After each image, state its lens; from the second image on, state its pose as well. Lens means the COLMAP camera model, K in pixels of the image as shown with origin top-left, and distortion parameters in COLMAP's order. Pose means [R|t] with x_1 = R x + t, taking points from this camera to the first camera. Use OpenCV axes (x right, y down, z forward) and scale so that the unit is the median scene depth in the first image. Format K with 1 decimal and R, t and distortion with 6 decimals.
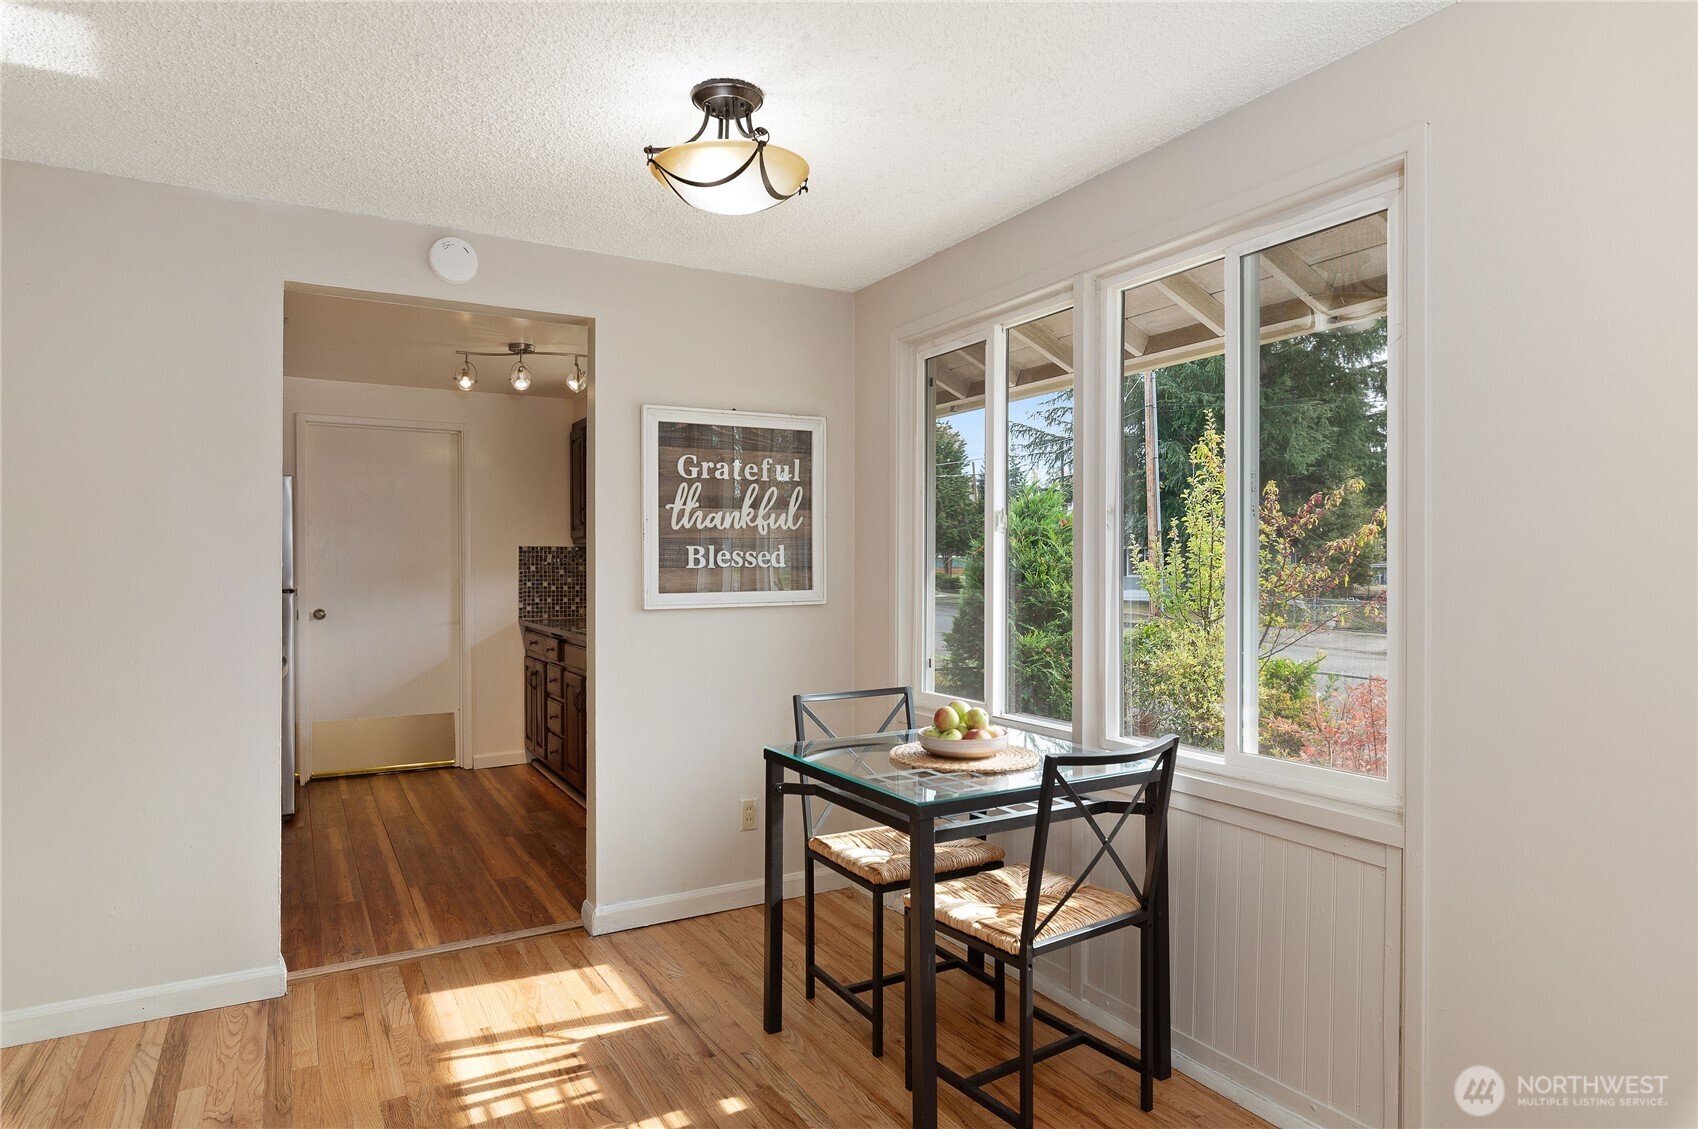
lens RADIAL K [[991.0, 0, 856.5], [0, 991.0, 566.2], [0, 0, 1]] dist [-0.001460, -0.001104]
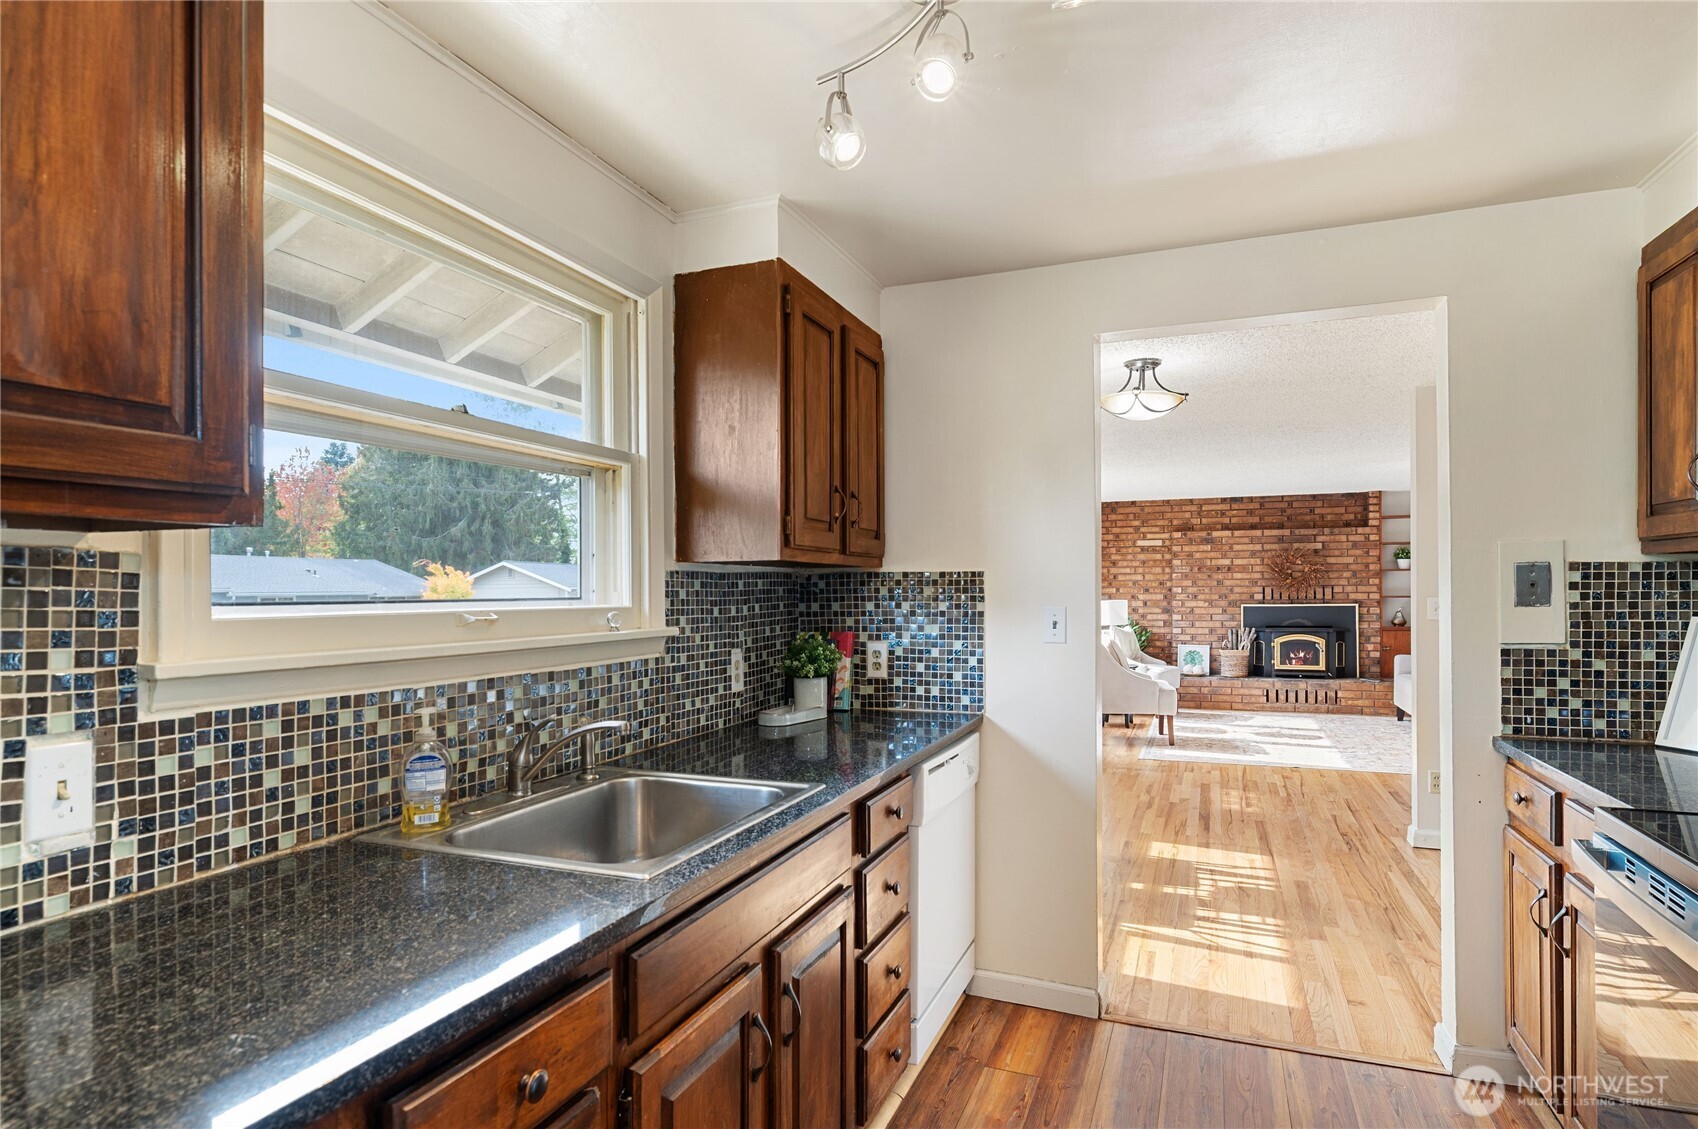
lens RADIAL K [[913.2, 0, 851.1], [0, 913.2, 582.4], [0, 0, 1]] dist [-0.000253, -0.000390]
pose [[-0.620329, 0.001917, 0.784339, -0.806503], [0.000564, 0.999998, -0.001997, -0.023001], [-0.784341, -0.000796, -0.620329, 1.751961]]
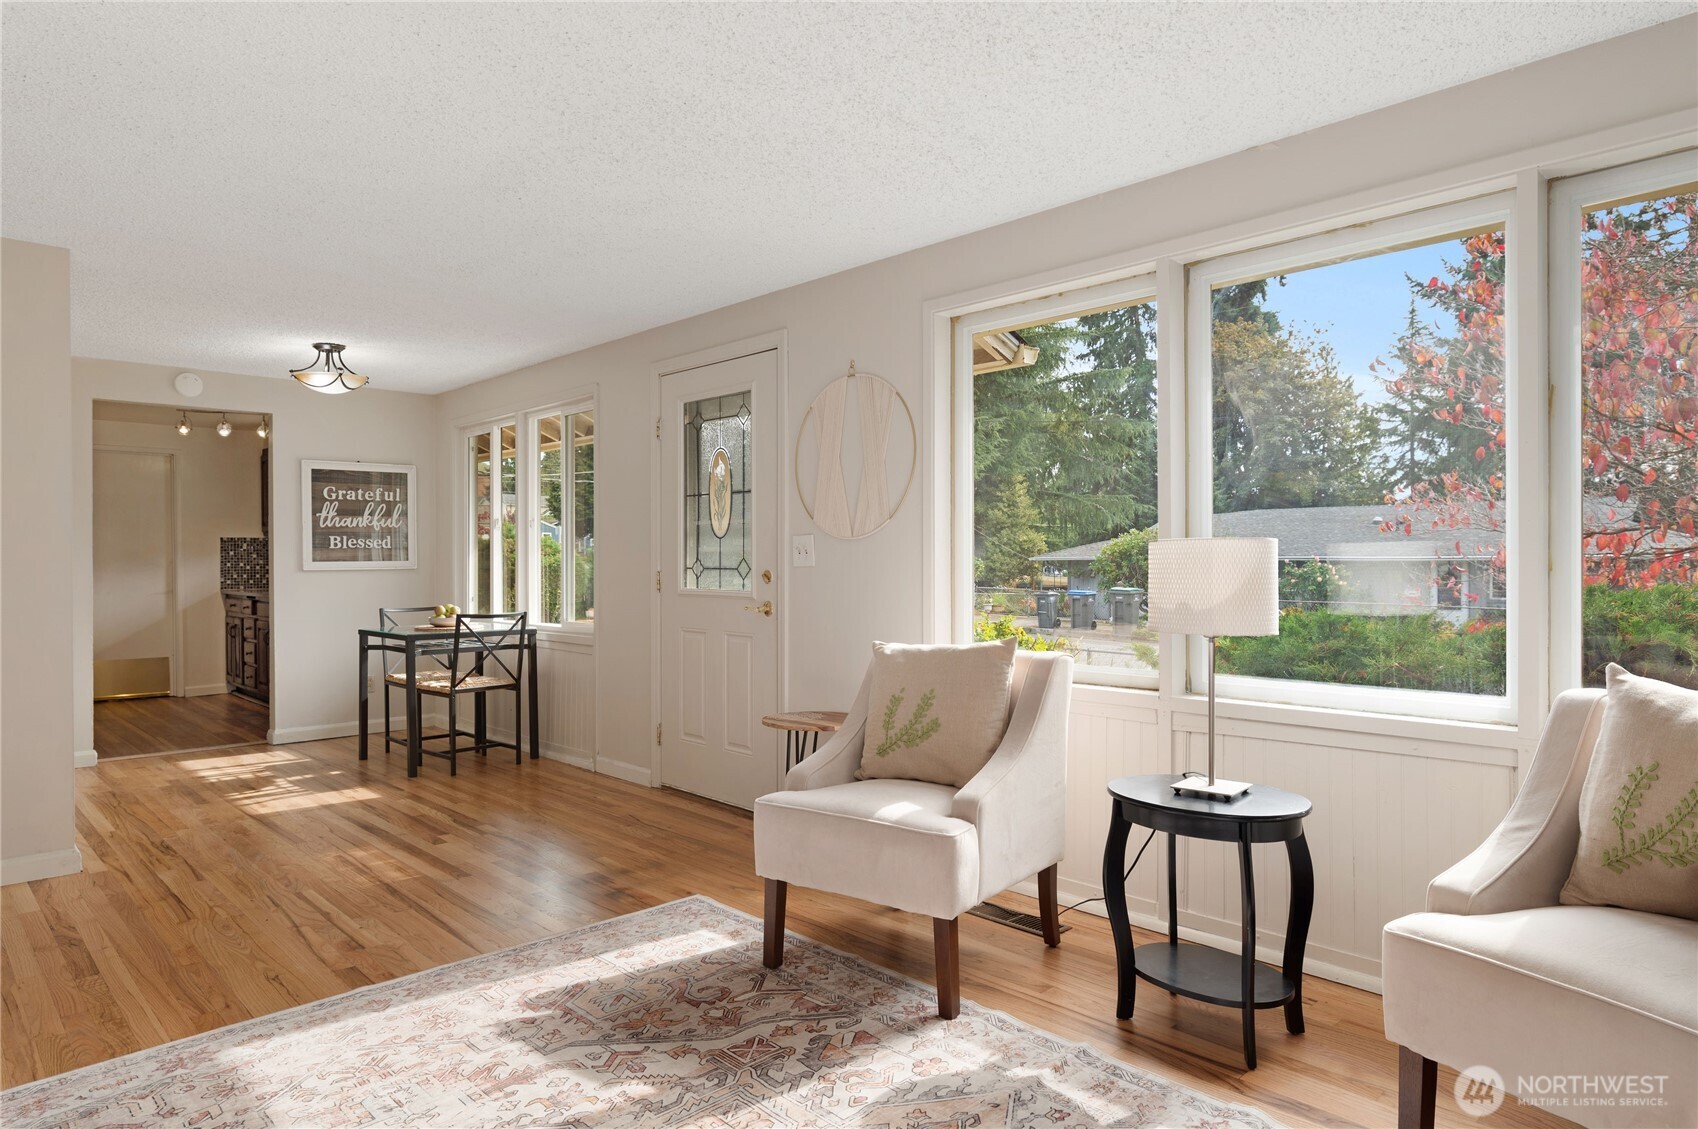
lens RADIAL K [[991.0, 0, 846.4], [0, 991.0, 567.2], [0, 0, 1]] dist [-0.001460, -0.001104]
pose [[0.969524, -0.003916, 0.244964, 0.299044], [0.002738, 0.999983, 0.005147, 0.029484], [-0.244979, -0.004320, 0.969519, -0.985904]]
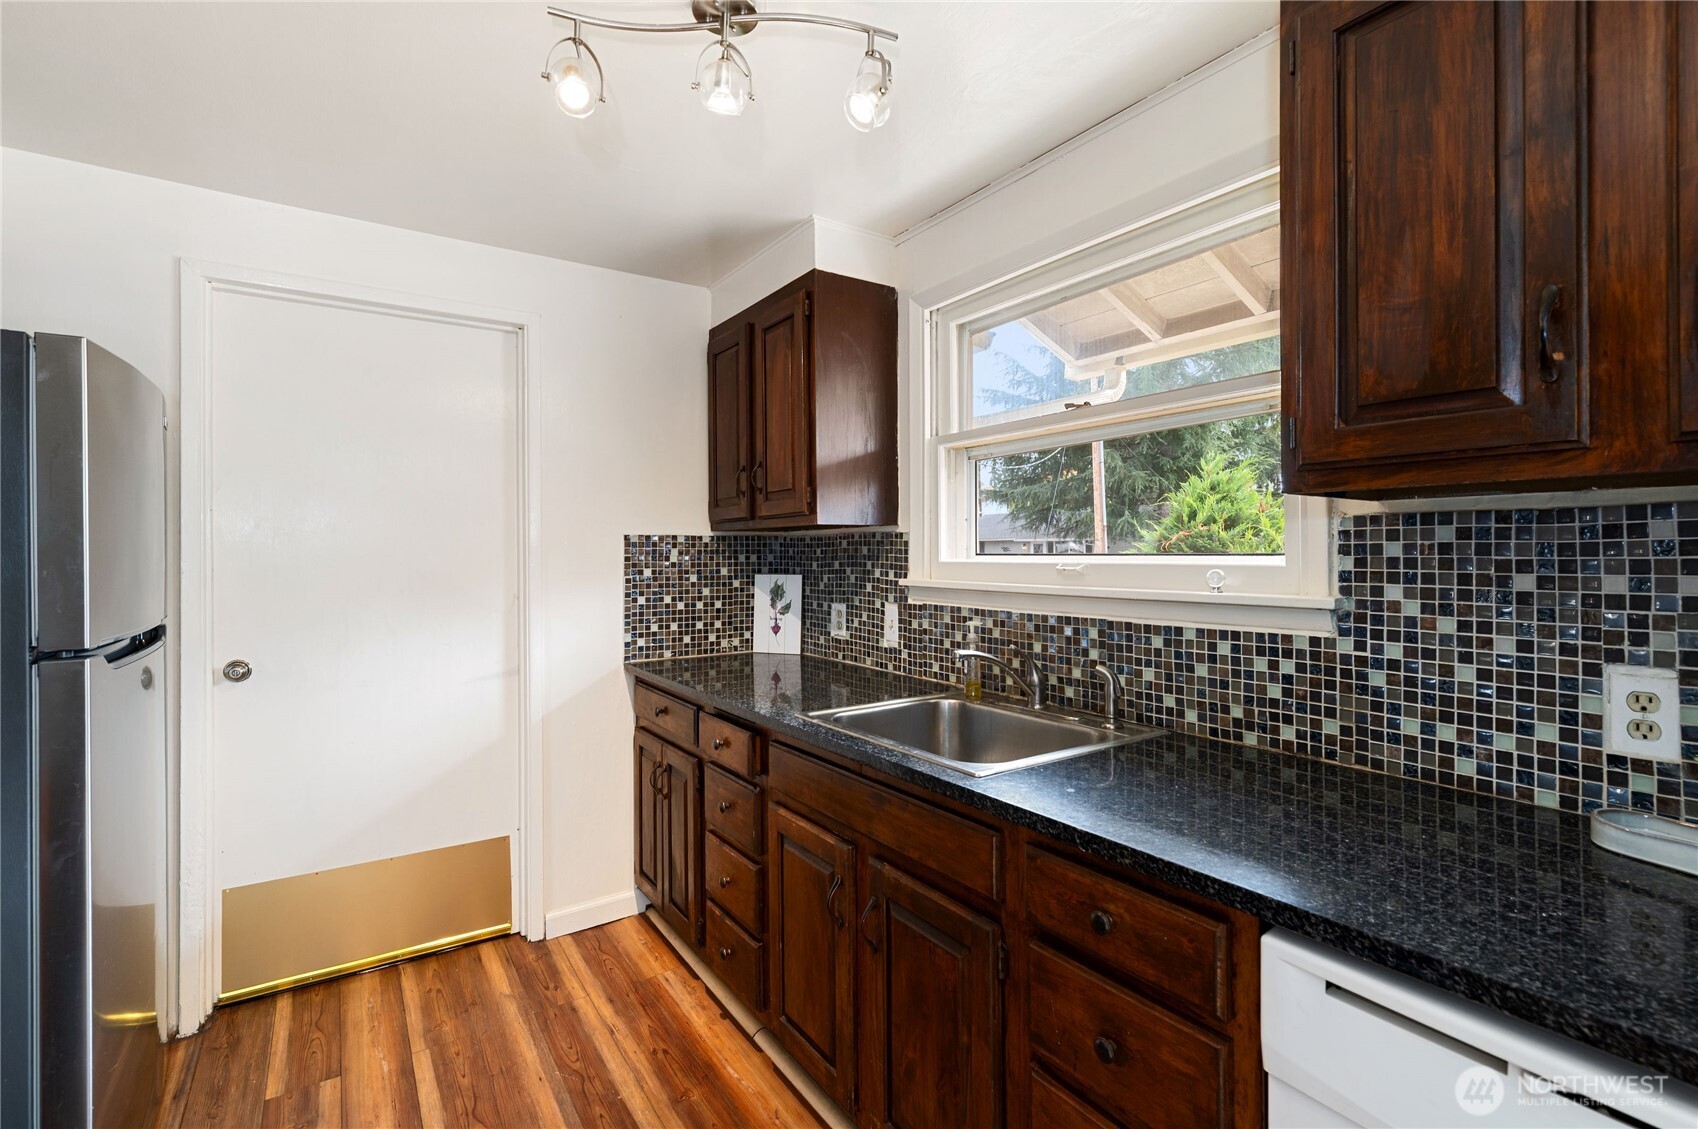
lens RADIAL K [[784.0, 0, 845.6], [0, 784.0, 549.1], [0, 0, 1]] dist [0.002872, -0.000201]
pose [[0.998292, -0.003402, 0.058327, -0.414649], [0.003998, 0.999941, -0.010103, -0.011353], [-0.058289, 0.010319, 0.998246, 0.936593]]
